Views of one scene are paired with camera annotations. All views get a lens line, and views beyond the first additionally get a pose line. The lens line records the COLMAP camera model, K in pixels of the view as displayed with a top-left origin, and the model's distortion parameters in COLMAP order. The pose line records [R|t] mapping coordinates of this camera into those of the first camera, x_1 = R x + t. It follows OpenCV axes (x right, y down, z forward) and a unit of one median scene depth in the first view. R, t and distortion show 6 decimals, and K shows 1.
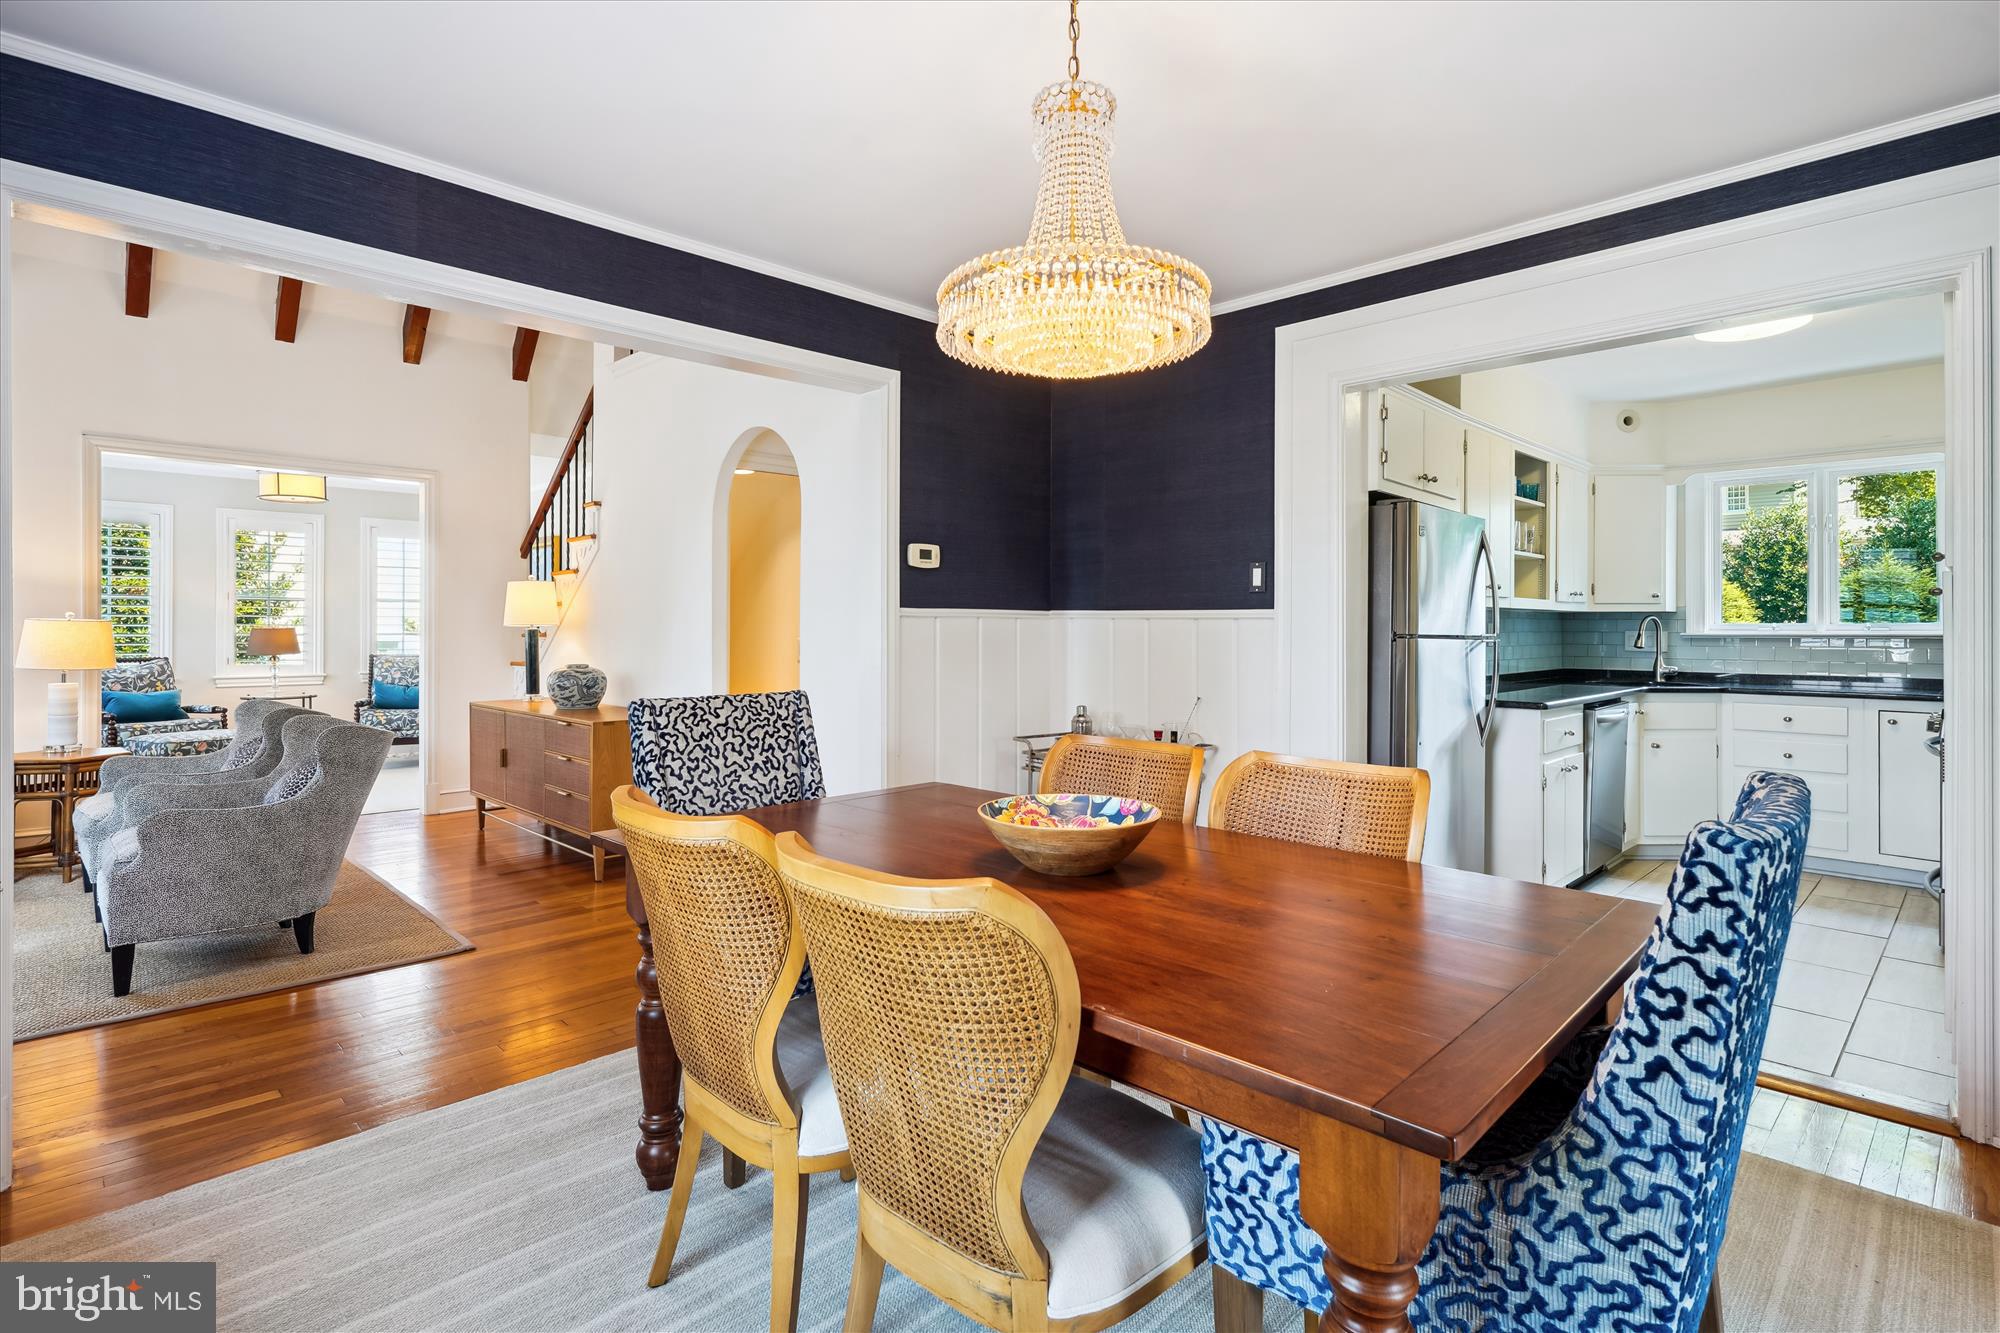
lens RADIAL K [[978.4, 0, 997.1], [0, 978.4, 631.0], [0, 0, 1]] dist [0.004410, 0.000955]
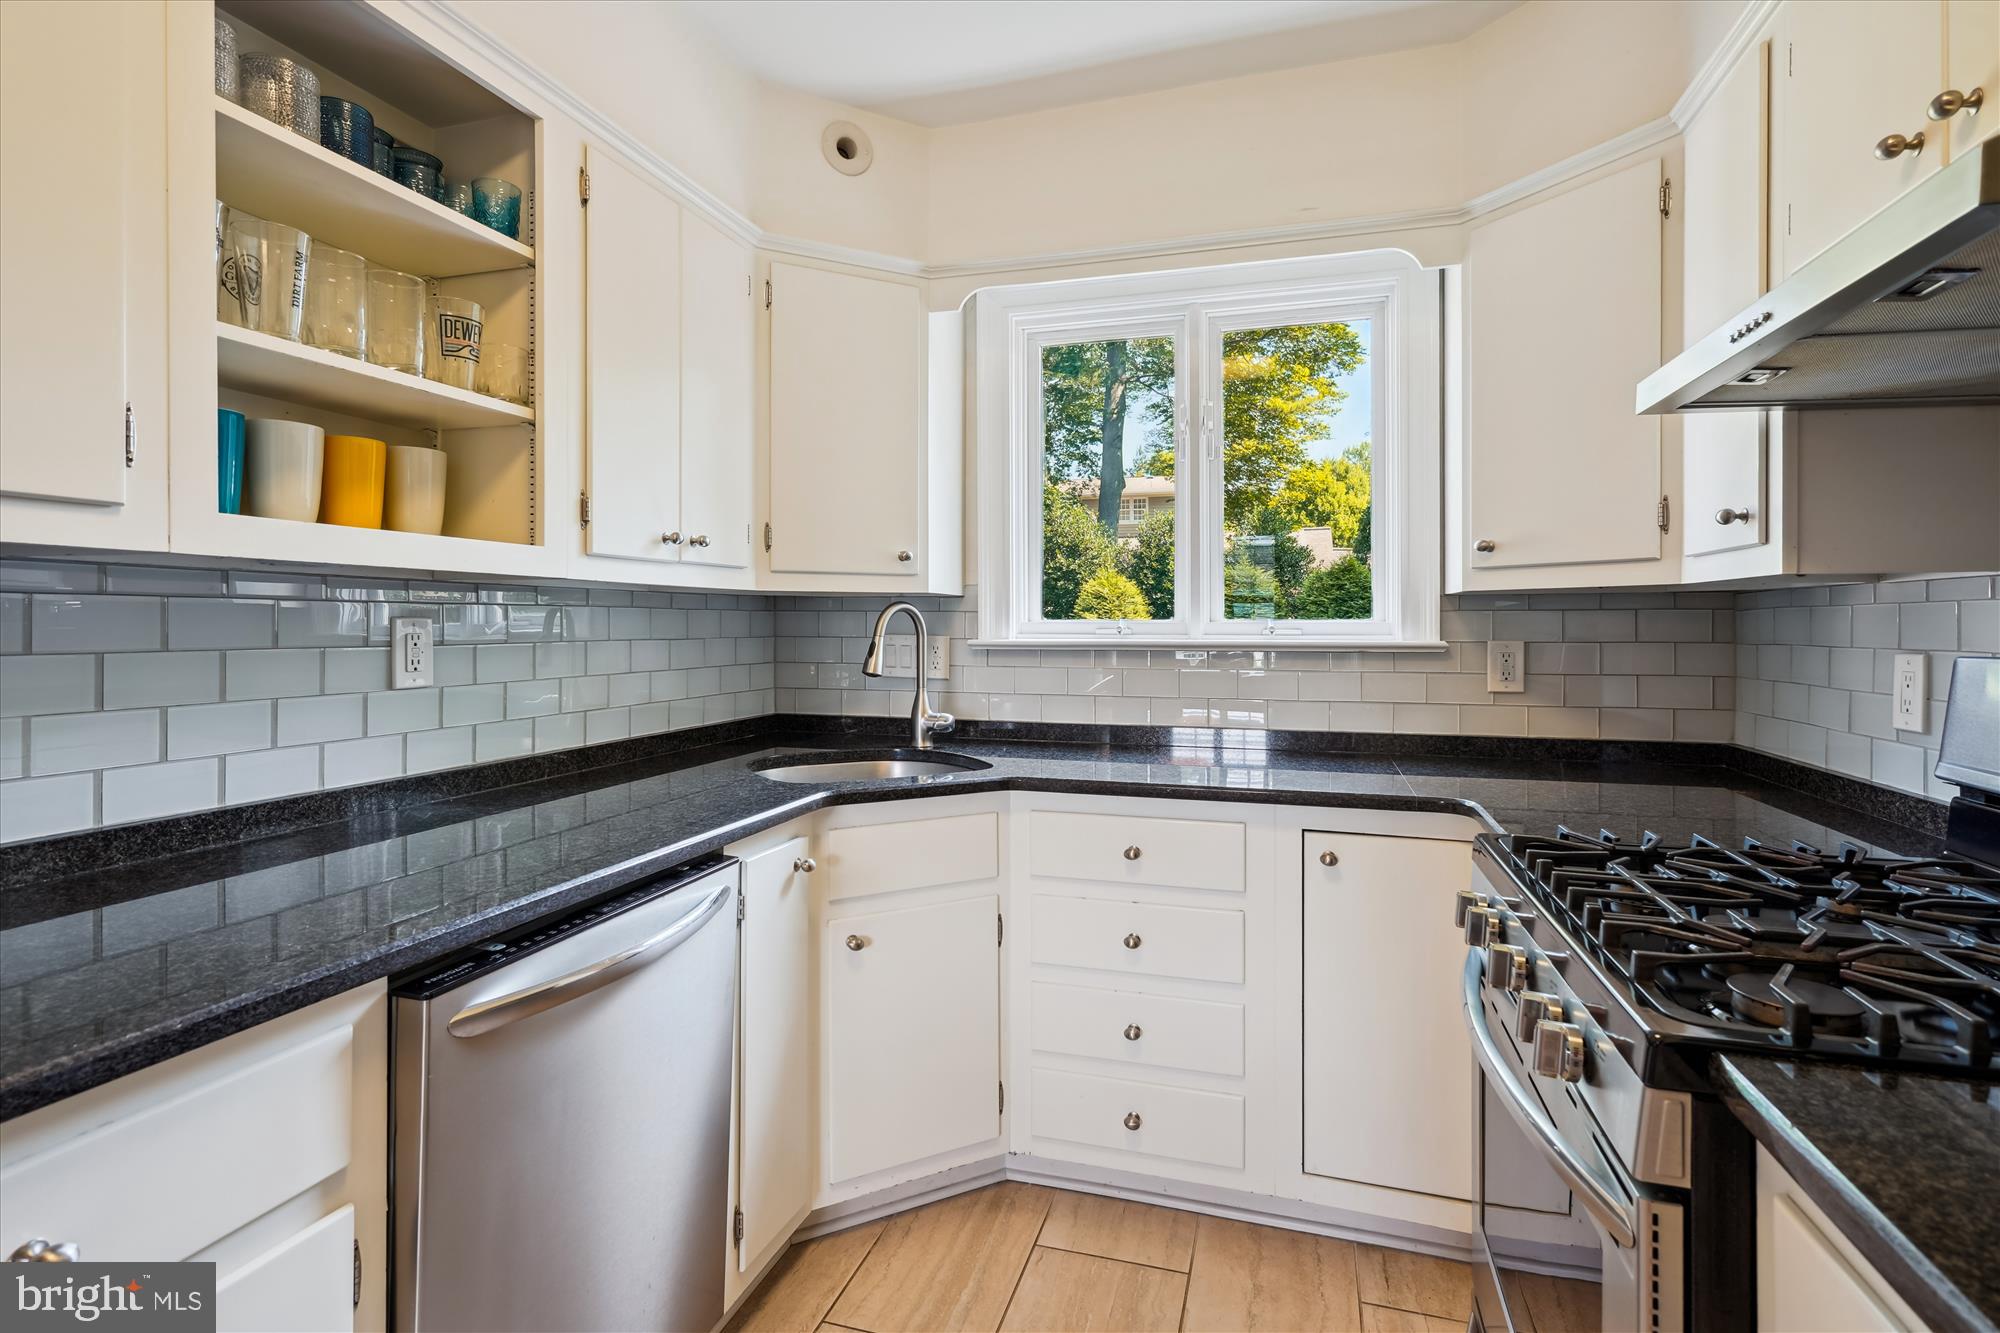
lens RADIAL K [[965.8, 0, 995.3], [0, 965.8, 643.5], [0, 0, 1]] dist [0.004445, 0.001256]
pose [[0.881381, -0.011580, 0.472264, 0.488708], [0.003467, 0.999831, 0.018047, -0.004216], [-0.472393, -0.014269, 0.881272, 0.580545]]
